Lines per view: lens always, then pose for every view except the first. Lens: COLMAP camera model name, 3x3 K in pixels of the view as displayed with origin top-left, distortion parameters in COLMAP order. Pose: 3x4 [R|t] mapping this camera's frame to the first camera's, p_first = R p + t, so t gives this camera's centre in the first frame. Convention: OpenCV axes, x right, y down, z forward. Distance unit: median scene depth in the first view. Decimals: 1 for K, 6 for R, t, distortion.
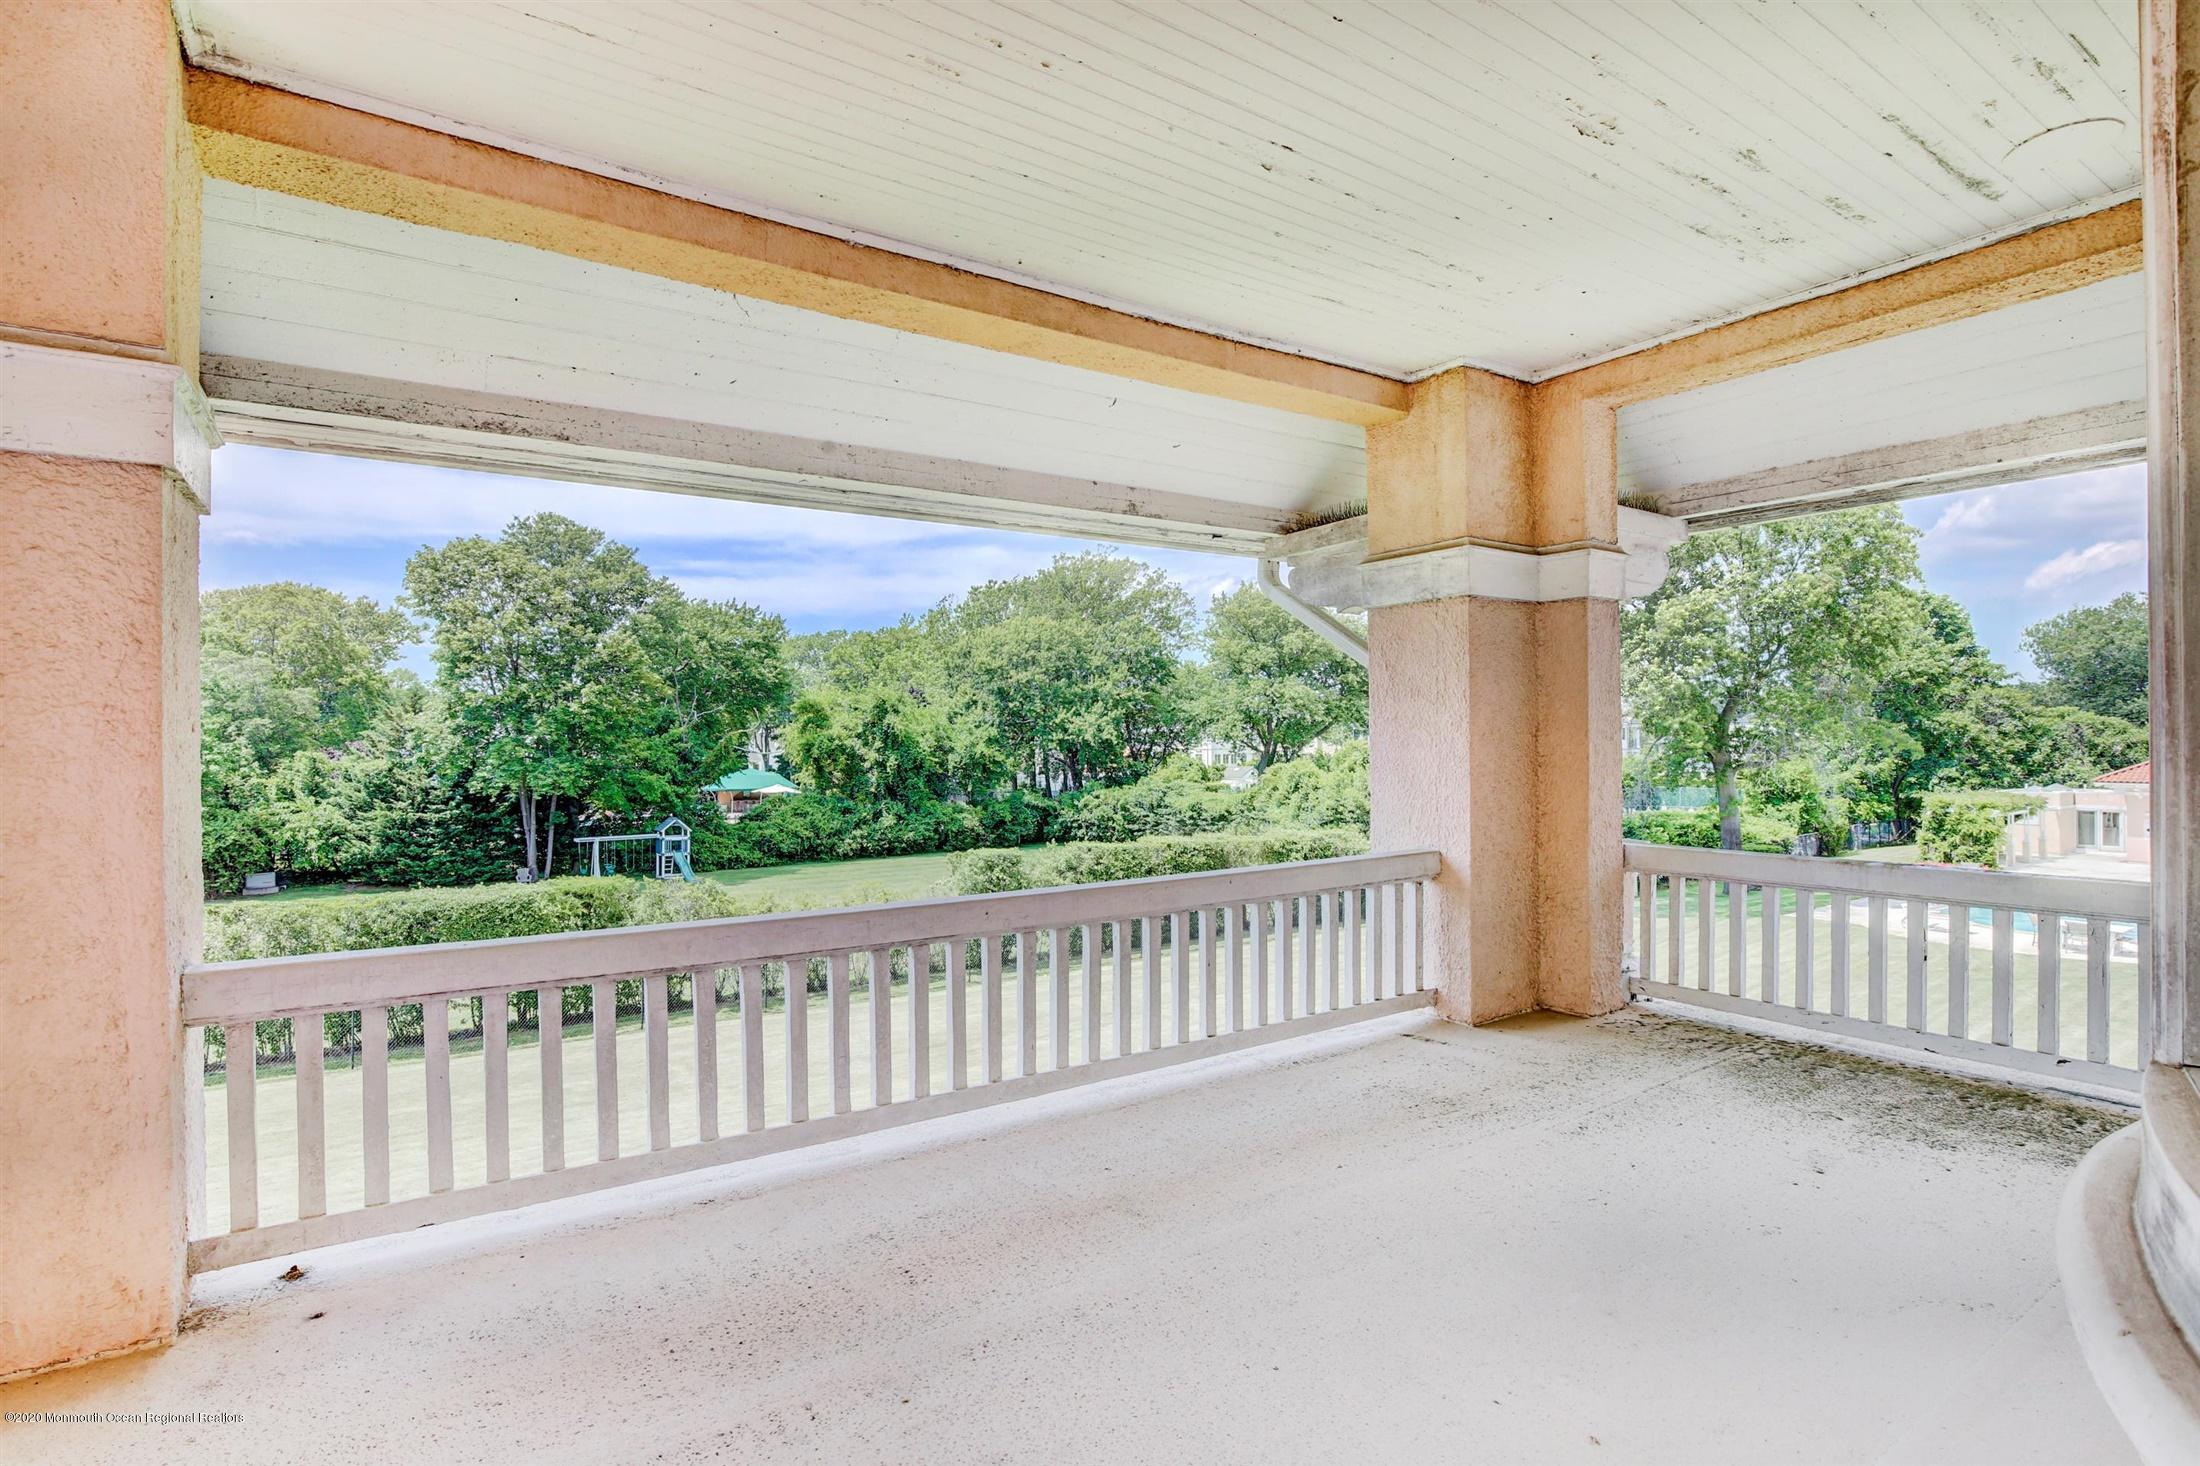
lens RADIAL K [[1089.4, 0, 1111.2], [0, 1089.4, 729.7], [0, 0, 1]] dist [-0.014465, -0.000750]
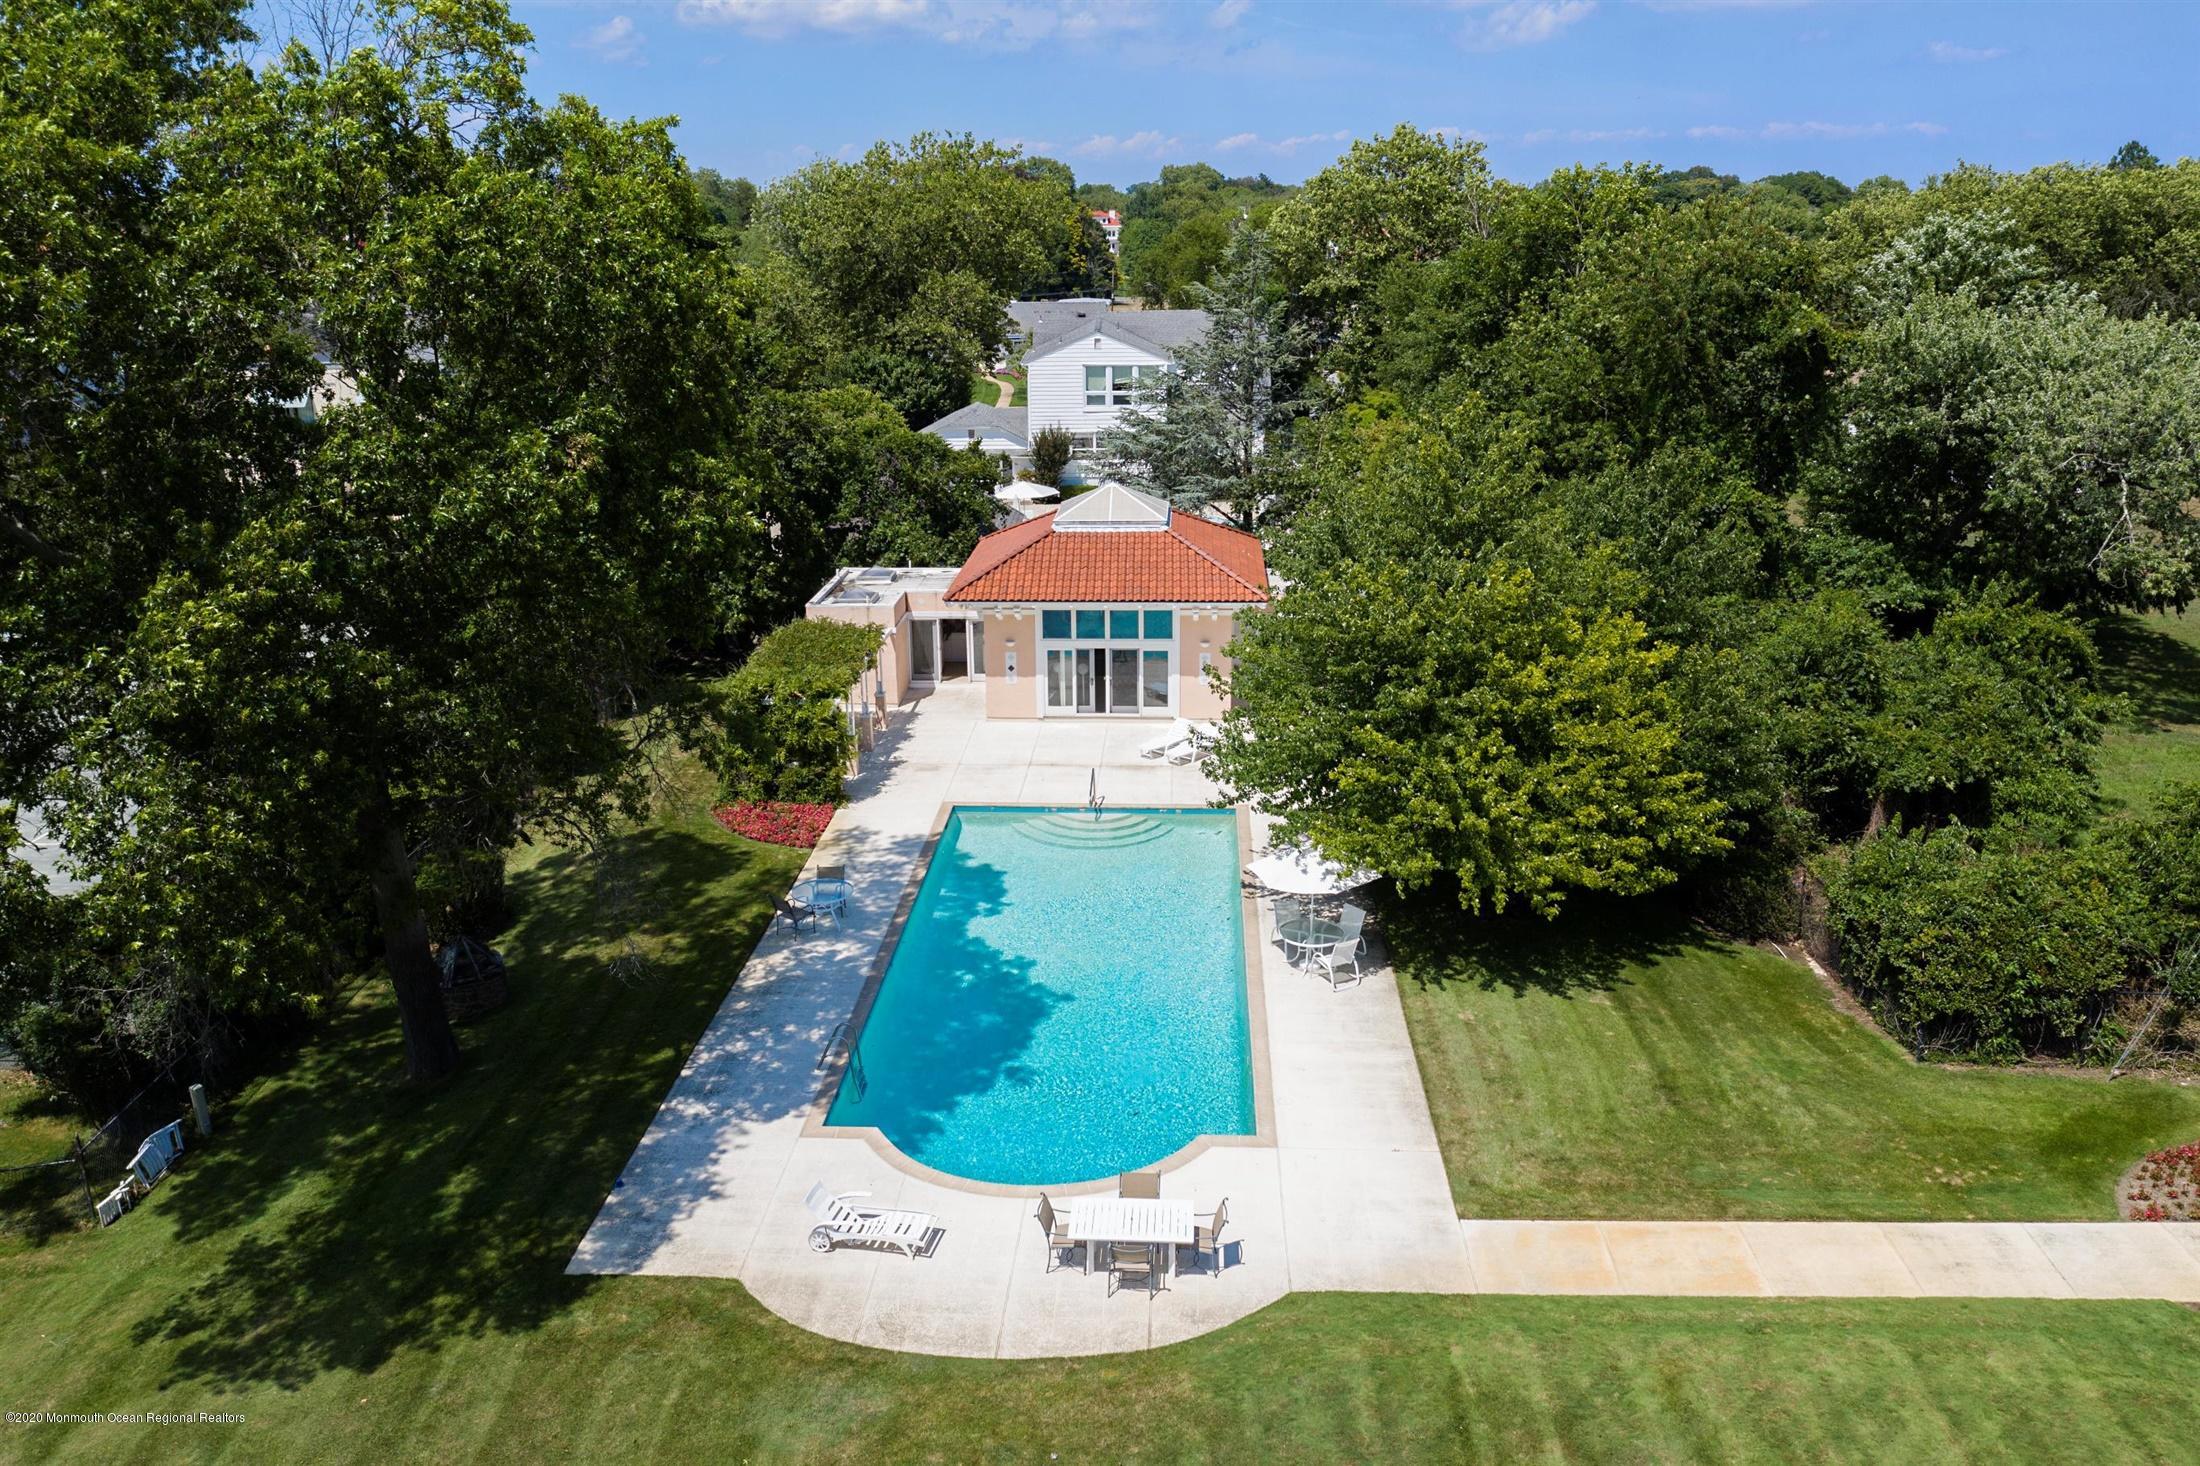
lens RADIAL K [[1732.9, 0, 1098.1], [0, 1732.9, 710.6], [0, 0, 1]] dist [0.001902, -0.014915]
pose [[0.599345, -0.226744, 0.767706, 0.196478], [0.001037, 0.959264, 0.282511, -0.153438], [-0.800490, -0.168525, 0.575165, 0.343156]]
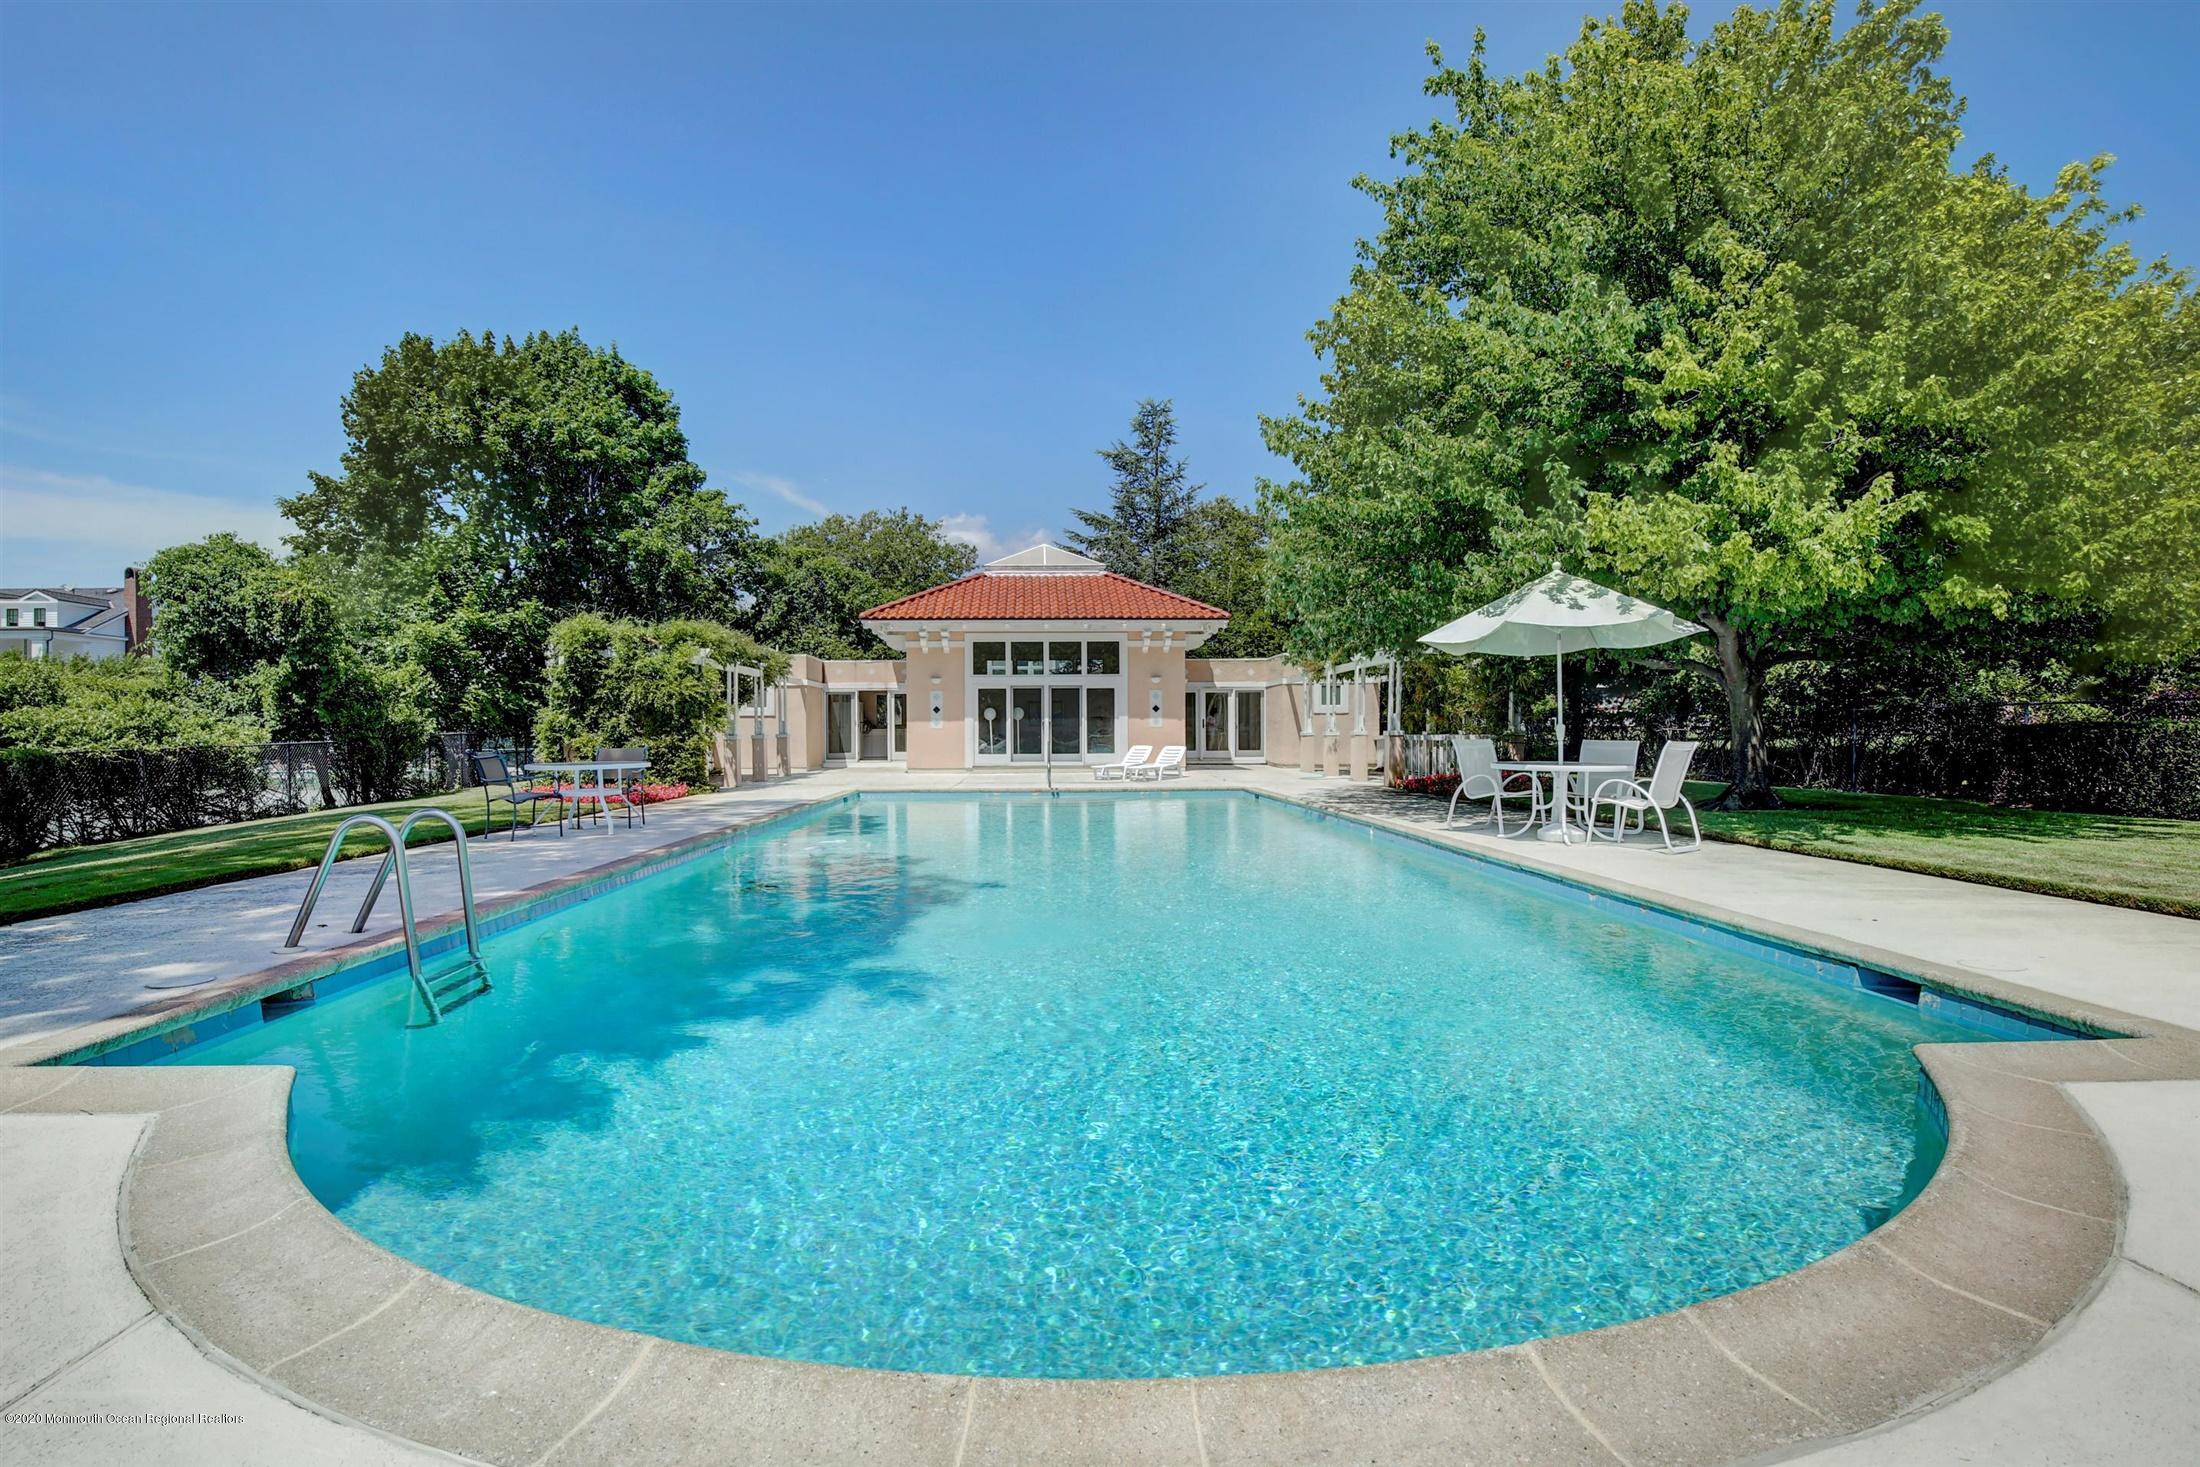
lens RADIAL K [[1037.2, 0, 1038.6], [0, 1037.2, 729.3], [0, 0, 1]] dist [-0.001588, -0.000135]
pose [[0.552654, 0.006831, 0.833383, 0.505506], [-0.003886, 0.999977, -0.005619, 0.097007], [-0.833402, -0.000133, 0.552667, 0.607348]]
